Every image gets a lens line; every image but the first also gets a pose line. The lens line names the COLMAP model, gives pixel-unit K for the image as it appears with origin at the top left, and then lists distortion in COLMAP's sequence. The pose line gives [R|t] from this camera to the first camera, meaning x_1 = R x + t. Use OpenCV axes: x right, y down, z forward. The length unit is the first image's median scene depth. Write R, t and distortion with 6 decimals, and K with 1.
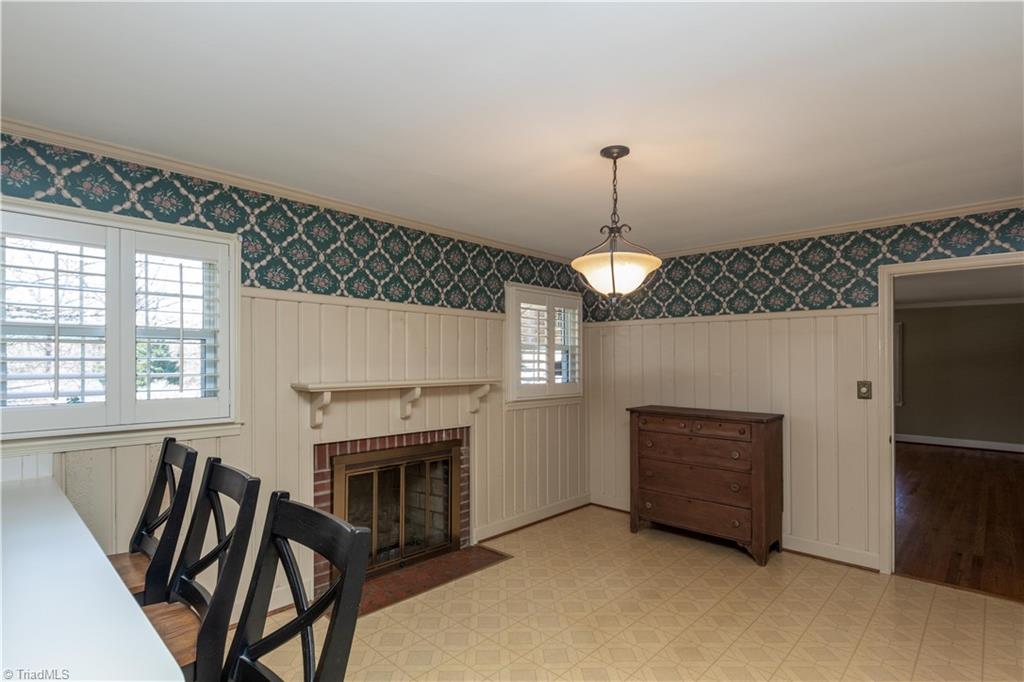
lens RADIAL K [[497.0, 0, 510.2], [0, 497.0, 357.3], [0, 0, 1]] dist [-0.000489, -0.000459]
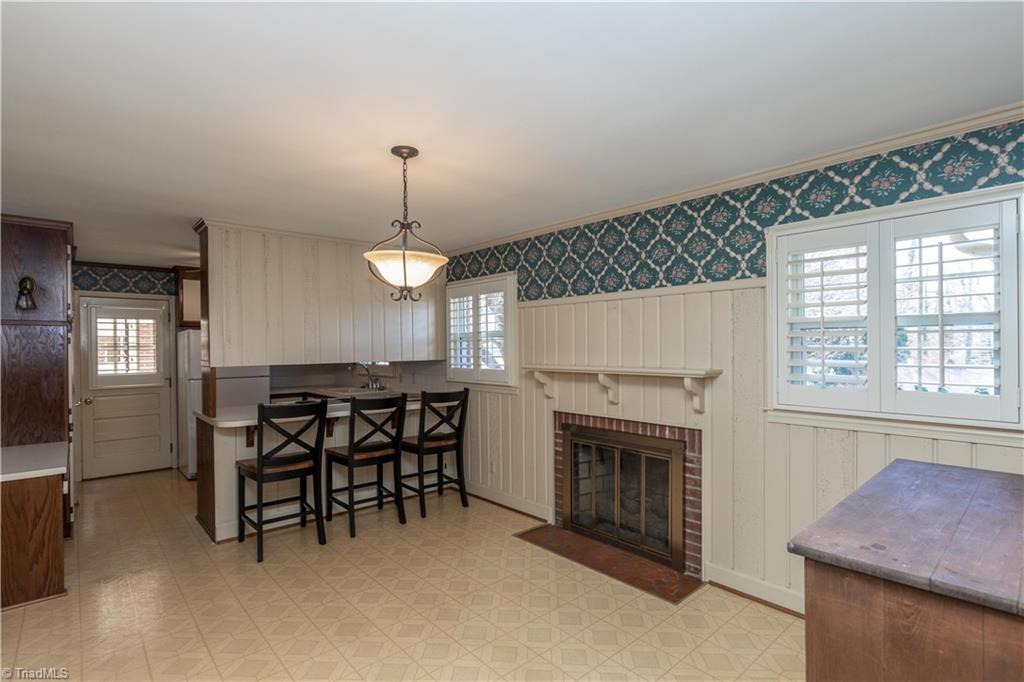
lens RADIAL K [[491.9, 0, 510.4], [0, 491.9, 353.9], [0, 0, 1]] dist [-0.000522, -0.000155]
pose [[-0.066220, 0.009701, -0.997758, 0.780346], [0.012109, 0.999887, 0.008918, 0.007063], [0.997732, -0.011491, -0.066330, 0.808640]]
